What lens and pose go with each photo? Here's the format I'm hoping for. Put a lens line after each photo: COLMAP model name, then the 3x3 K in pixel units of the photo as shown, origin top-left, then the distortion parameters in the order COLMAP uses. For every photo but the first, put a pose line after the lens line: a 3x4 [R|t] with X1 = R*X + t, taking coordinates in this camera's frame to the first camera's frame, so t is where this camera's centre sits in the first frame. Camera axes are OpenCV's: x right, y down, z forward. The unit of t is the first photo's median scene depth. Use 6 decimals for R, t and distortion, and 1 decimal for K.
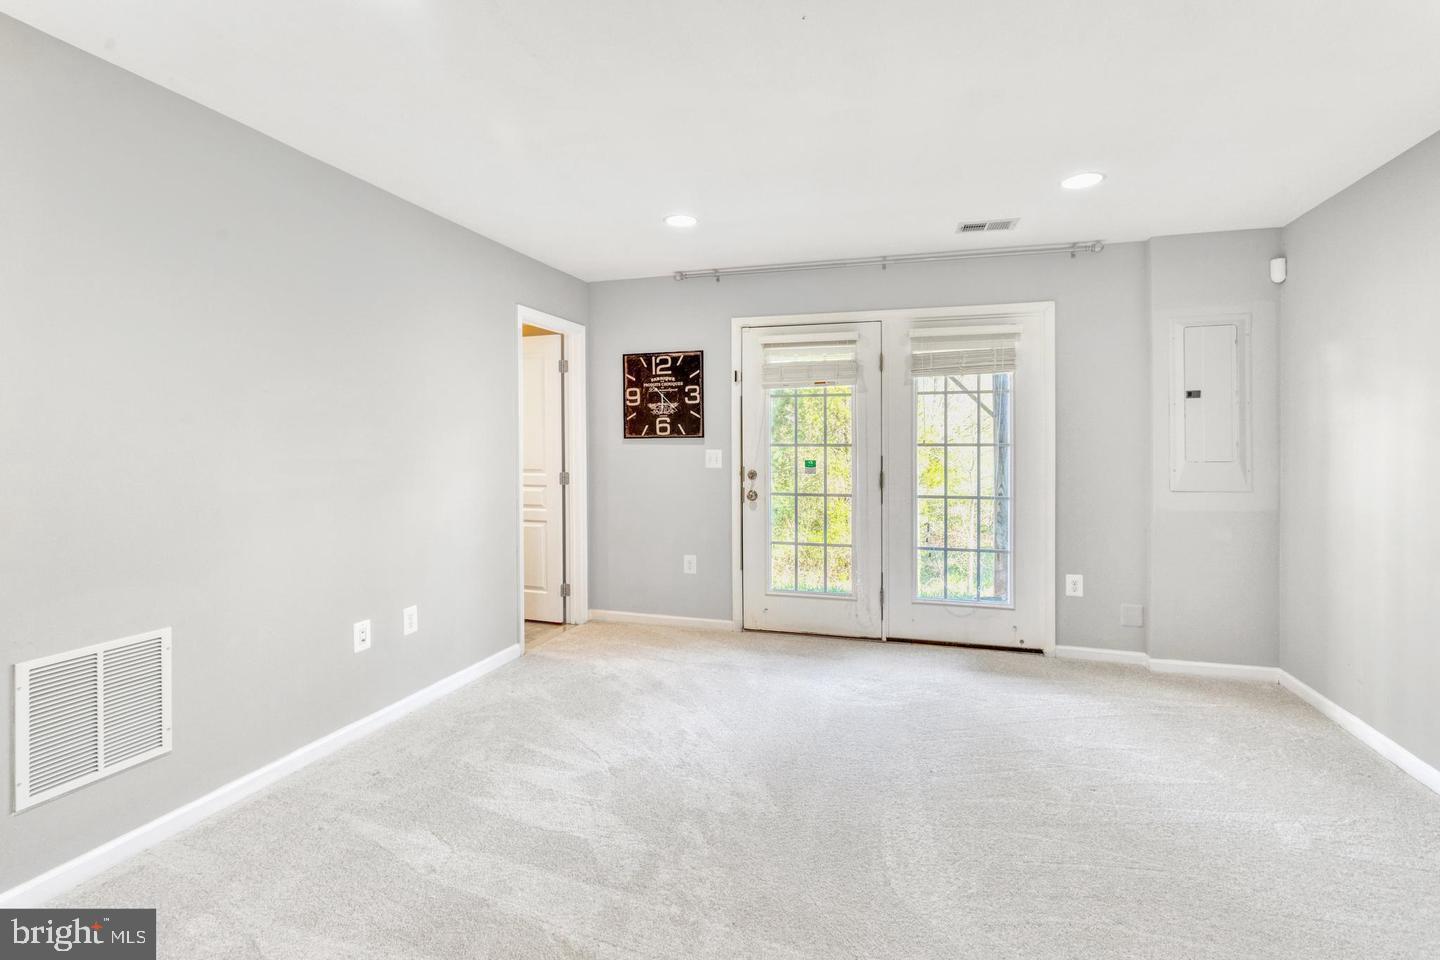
lens RADIAL K [[694.3, 0, 737.9], [0, 694.3, 452.2], [0, 0, 1]] dist [0.002268, 0.001810]
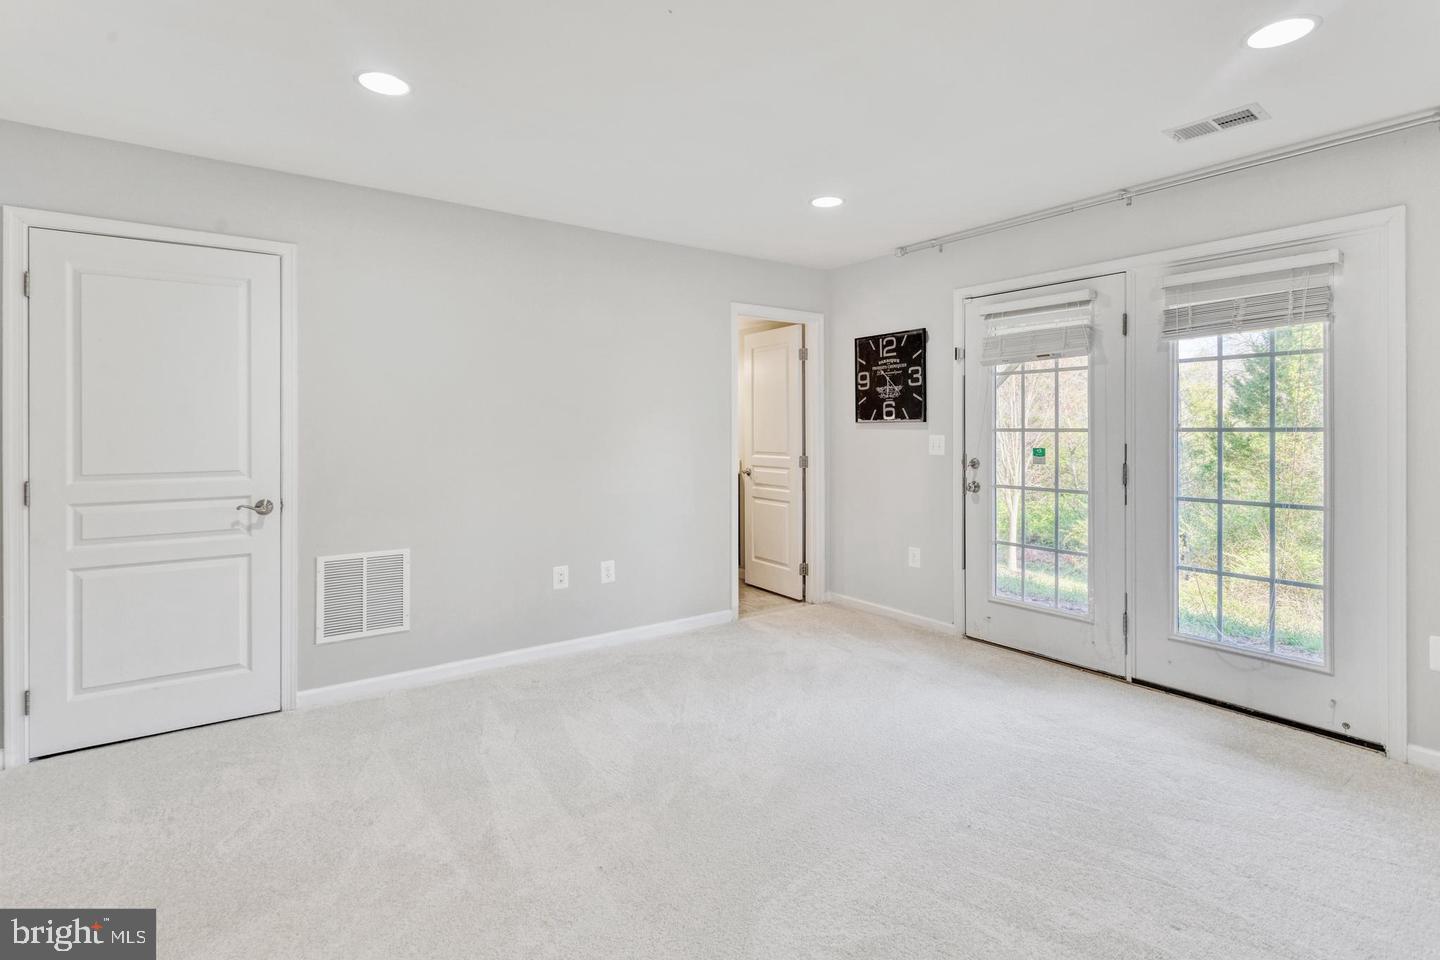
lens RADIAL K [[694.3, 0, 694.0], [0, 694.3, 433.9], [0, 0, 1]] dist [0.002268, 0.001810]
pose [[0.795450, 0.003924, -0.606006, 0.292654], [-0.007455, 0.999967, -0.003311, 0.000450], [0.605973, 0.007152, 0.795453, 0.082848]]
